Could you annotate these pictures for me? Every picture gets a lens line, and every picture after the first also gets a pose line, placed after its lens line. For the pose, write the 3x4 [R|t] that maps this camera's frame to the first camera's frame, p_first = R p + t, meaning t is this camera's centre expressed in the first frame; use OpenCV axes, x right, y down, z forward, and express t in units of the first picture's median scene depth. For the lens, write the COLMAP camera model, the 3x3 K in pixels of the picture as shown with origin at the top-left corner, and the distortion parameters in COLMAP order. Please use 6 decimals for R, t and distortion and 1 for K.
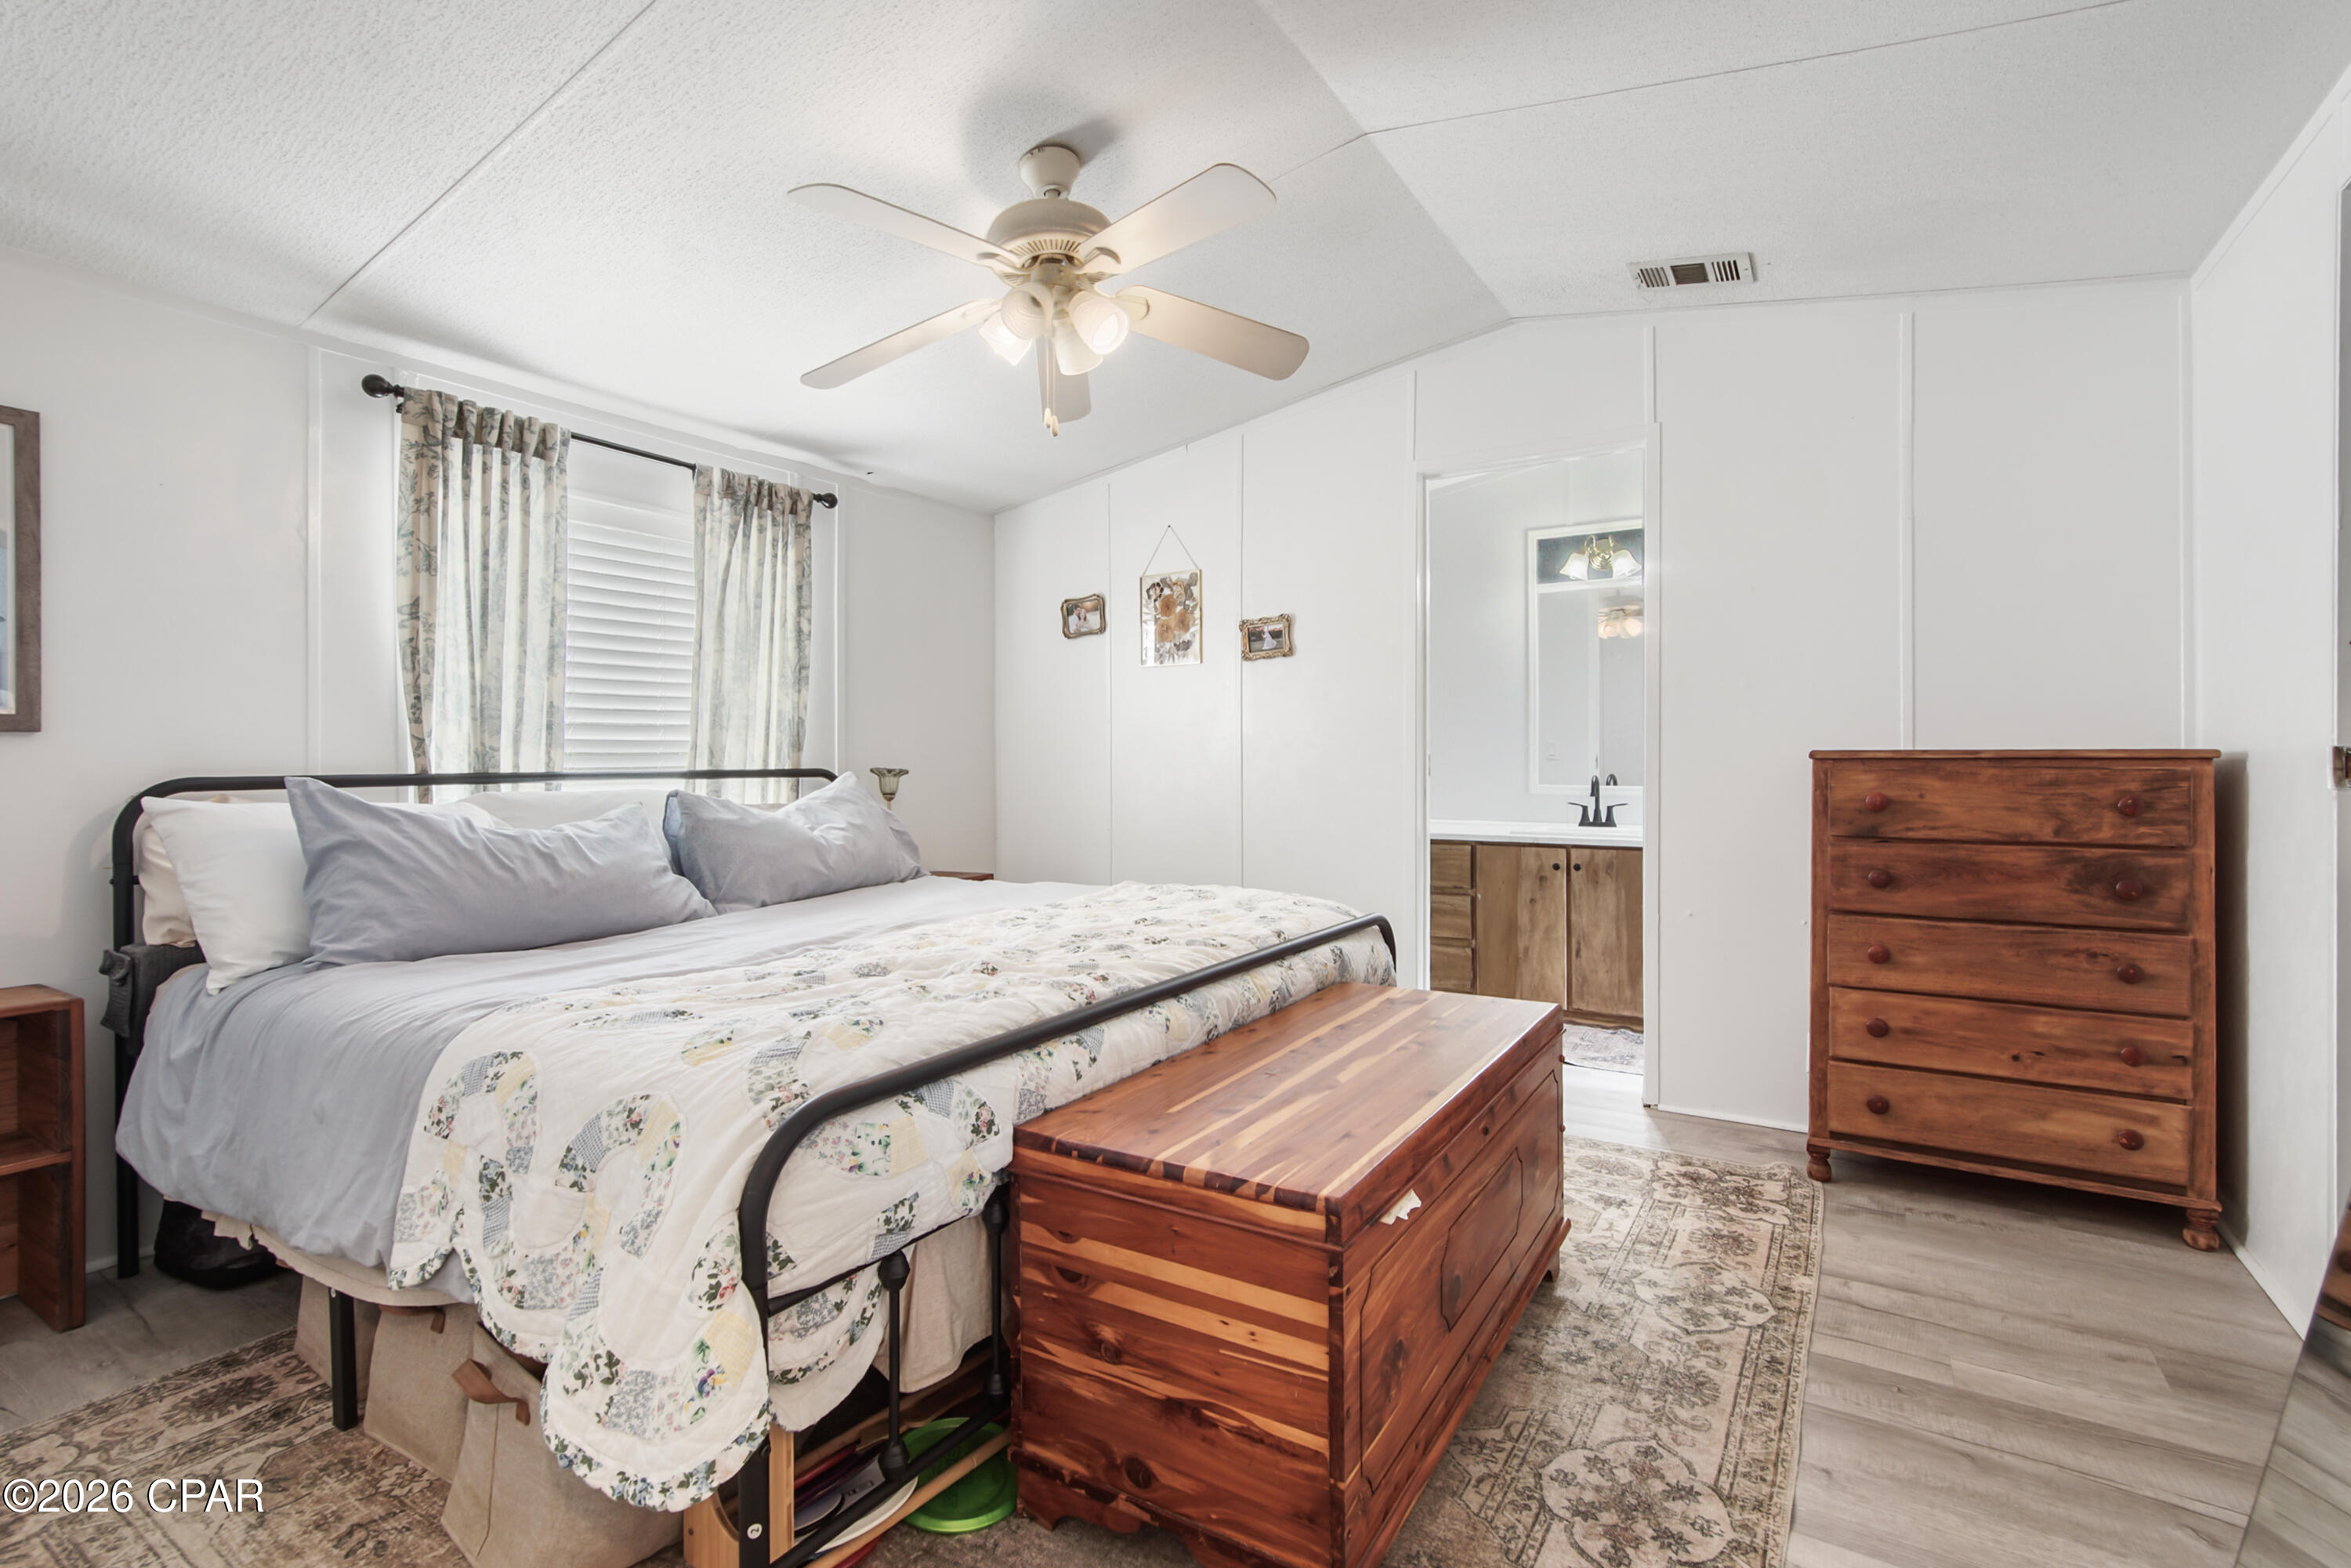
lens RADIAL K [[1069.5, 0, 1175.7], [0, 1069.5, 769.7], [0, 0, 1]] dist [-0.001246, 0.000577]
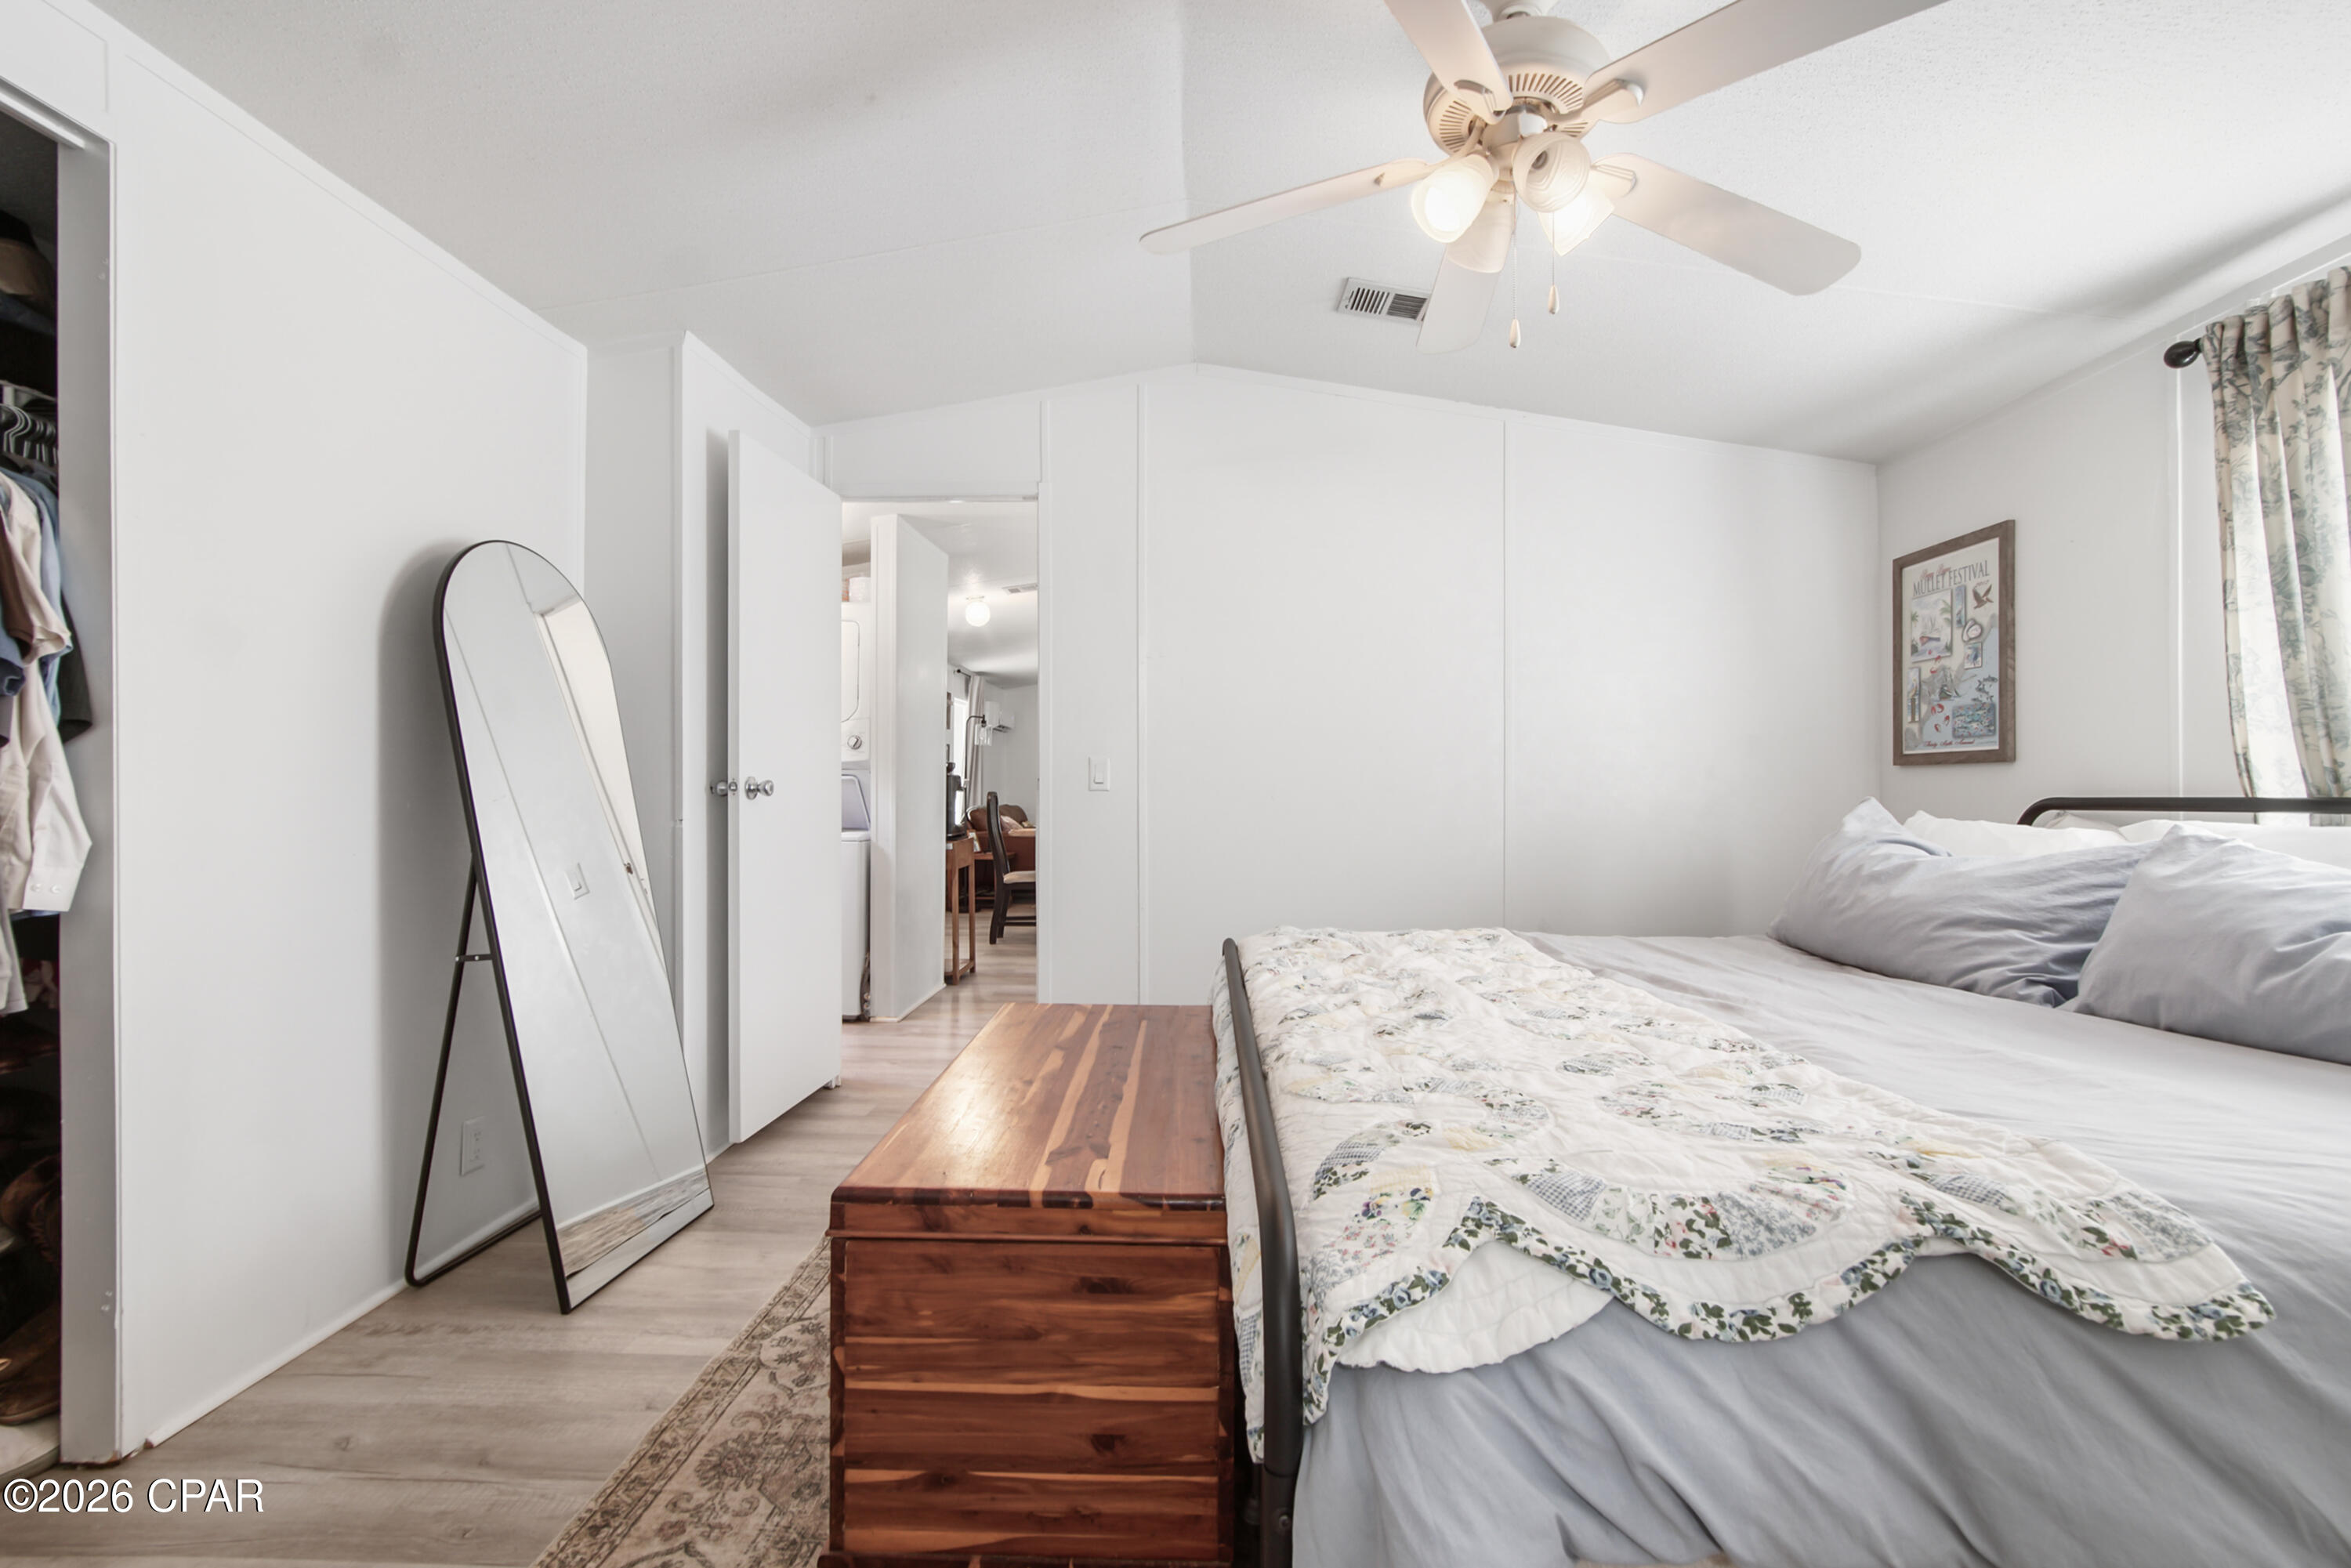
lens RADIAL K [[1069.5, 0, 1173.3], [0, 1069.5, 782.5], [0, 0, 1]] dist [-0.001246, 0.000577]
pose [[-0.862242, -0.000140, -0.506497, 0.578542], [-0.001029, 0.999998, 0.001475, -0.010963], [0.506496, 0.001793, -0.862240, 1.862766]]
